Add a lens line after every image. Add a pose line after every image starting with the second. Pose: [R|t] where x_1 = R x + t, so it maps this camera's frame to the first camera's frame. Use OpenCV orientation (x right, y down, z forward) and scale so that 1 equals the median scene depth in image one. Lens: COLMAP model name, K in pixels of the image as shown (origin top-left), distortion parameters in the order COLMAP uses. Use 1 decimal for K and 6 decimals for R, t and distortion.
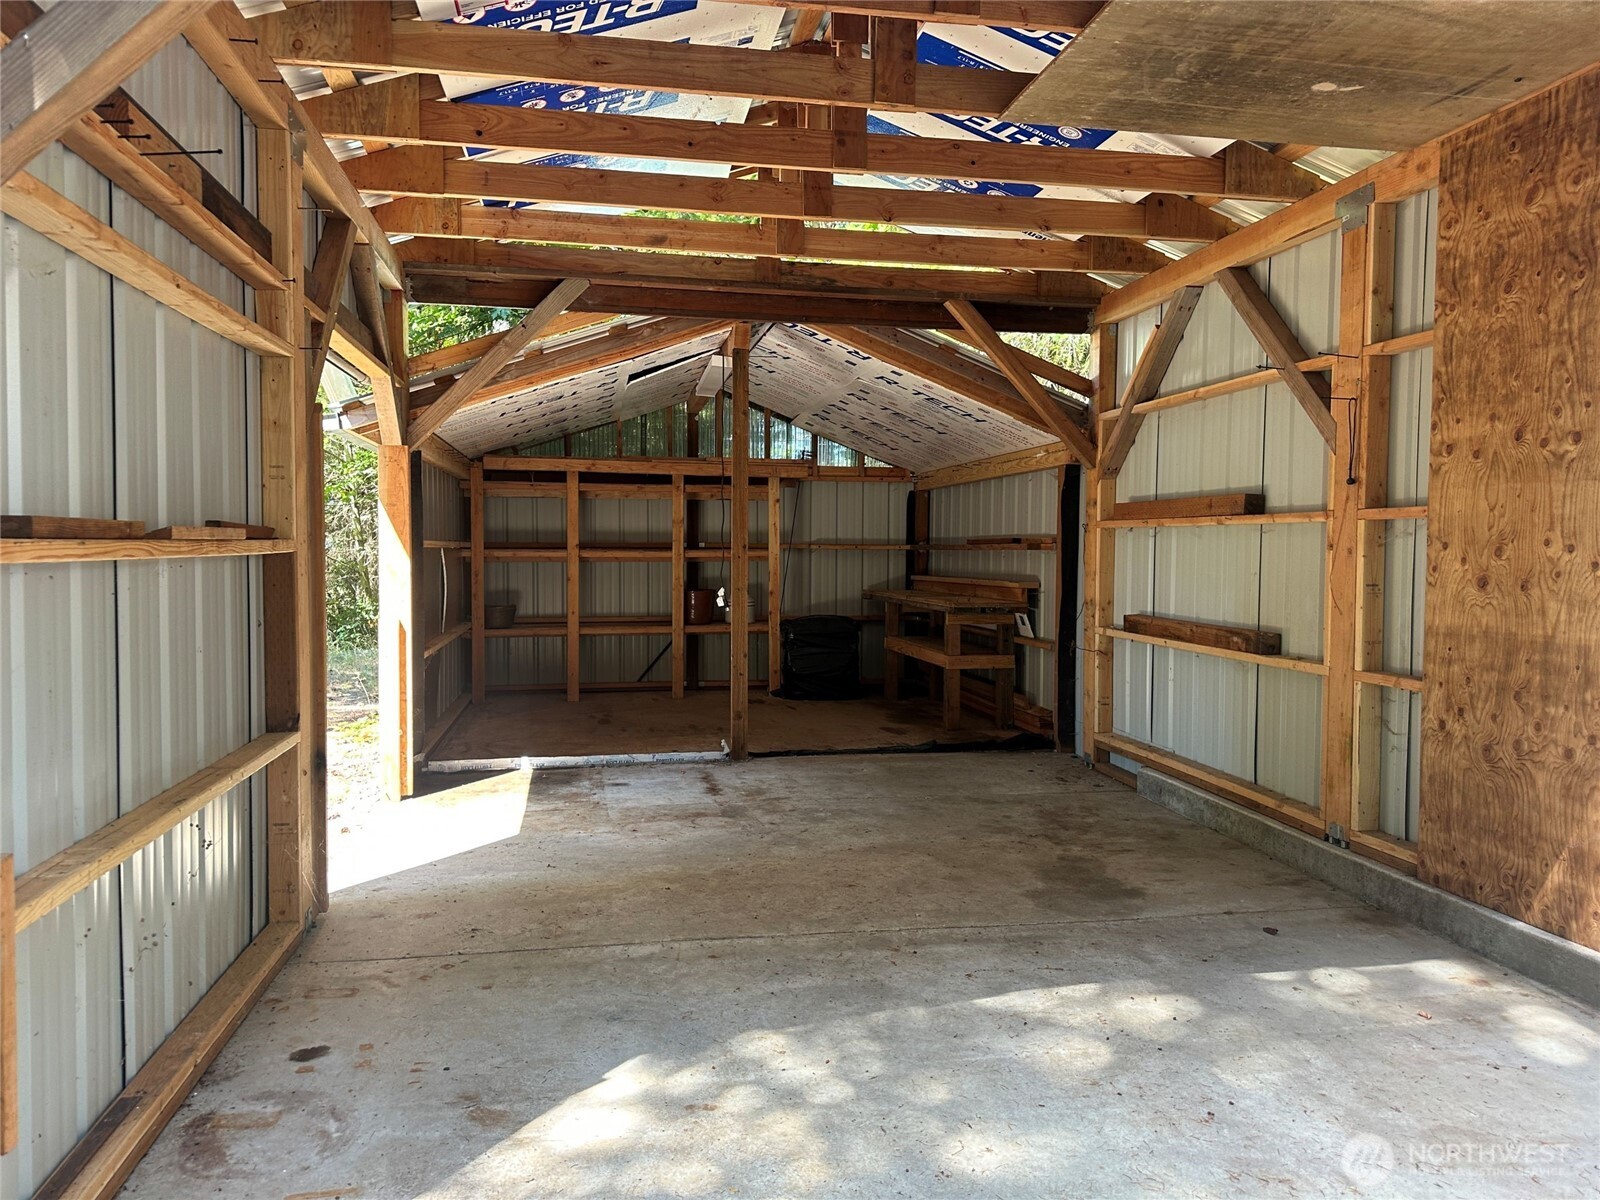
lens RADIAL K [[1113.3, 0, 812.0], [0, 1113.3, 598.7], [0, 0, 1]] dist [0.000849, -0.013423]
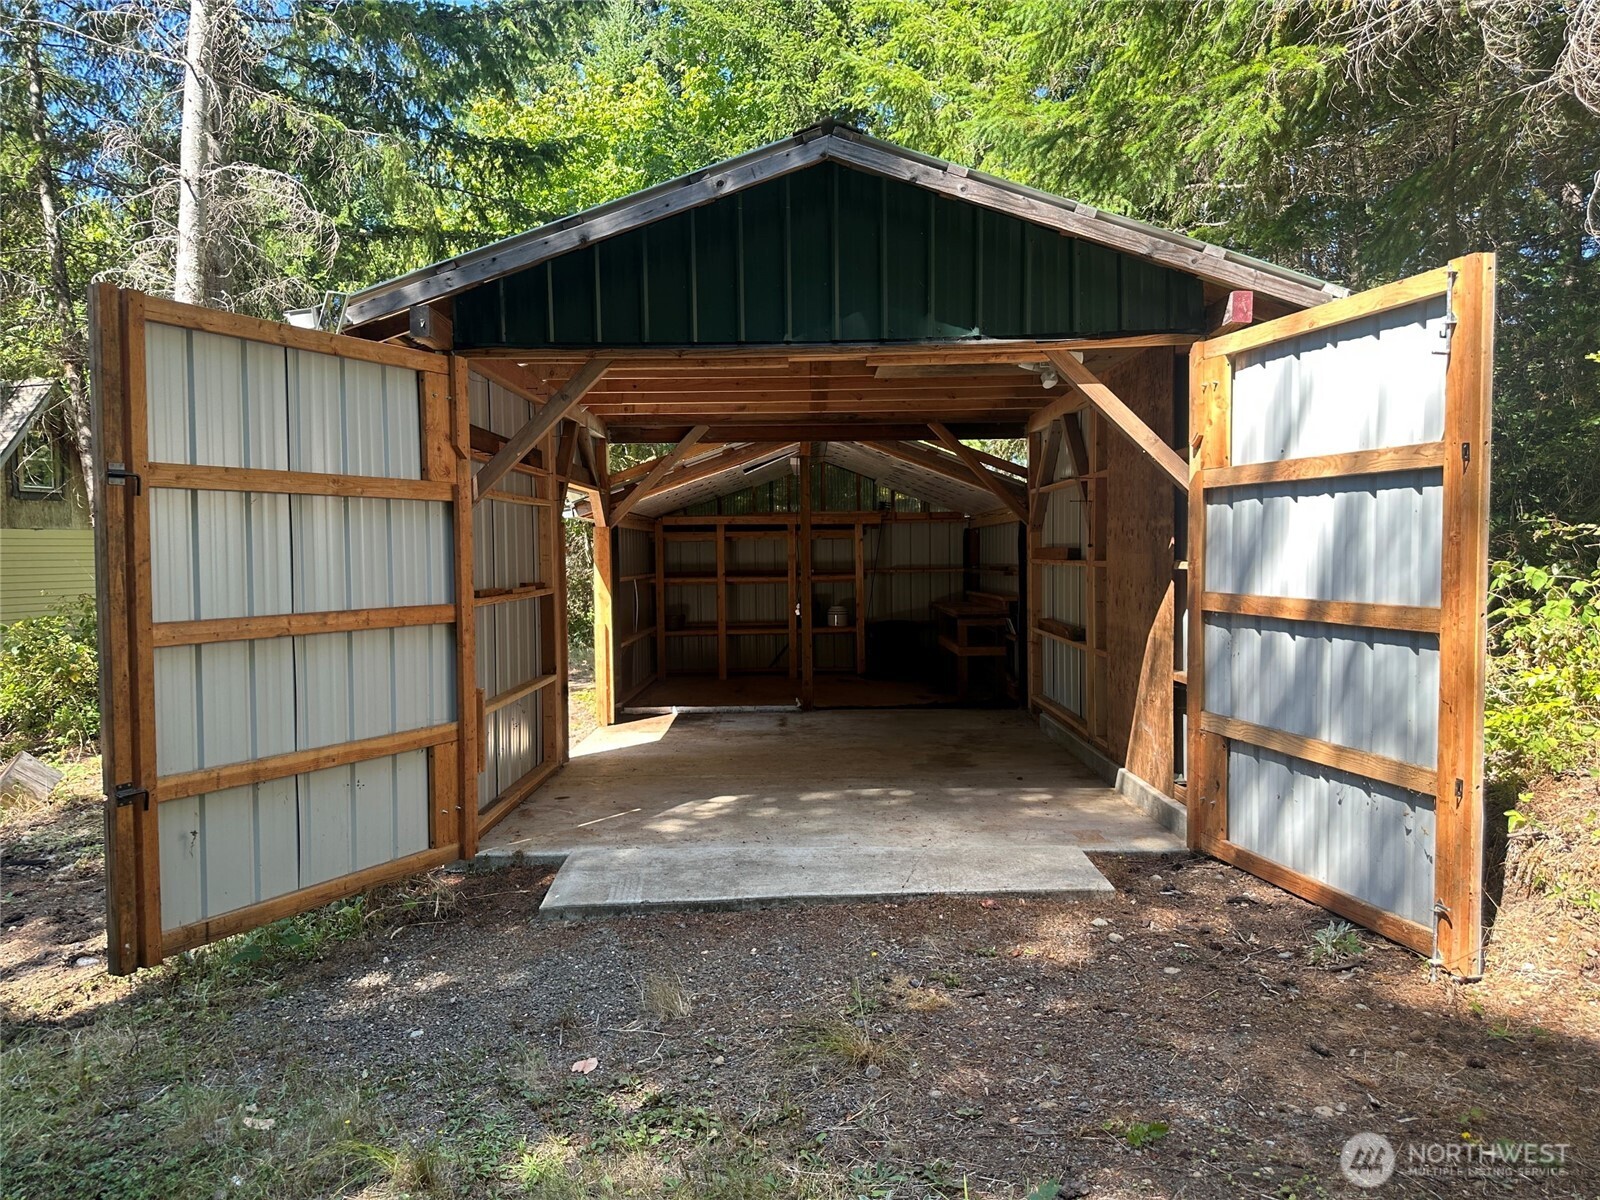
lens RADIAL K [[1113.3, 0, 793.8], [0, 1113.3, 600.6], [0, 0, 1]] dist [0.000849, -0.013423]
pose [[0.978245, -0.010020, -0.207211, 0.253914], [0.009429, 0.999948, -0.003840, -0.008176], [0.207238, 0.001803, 0.978289, -0.587095]]
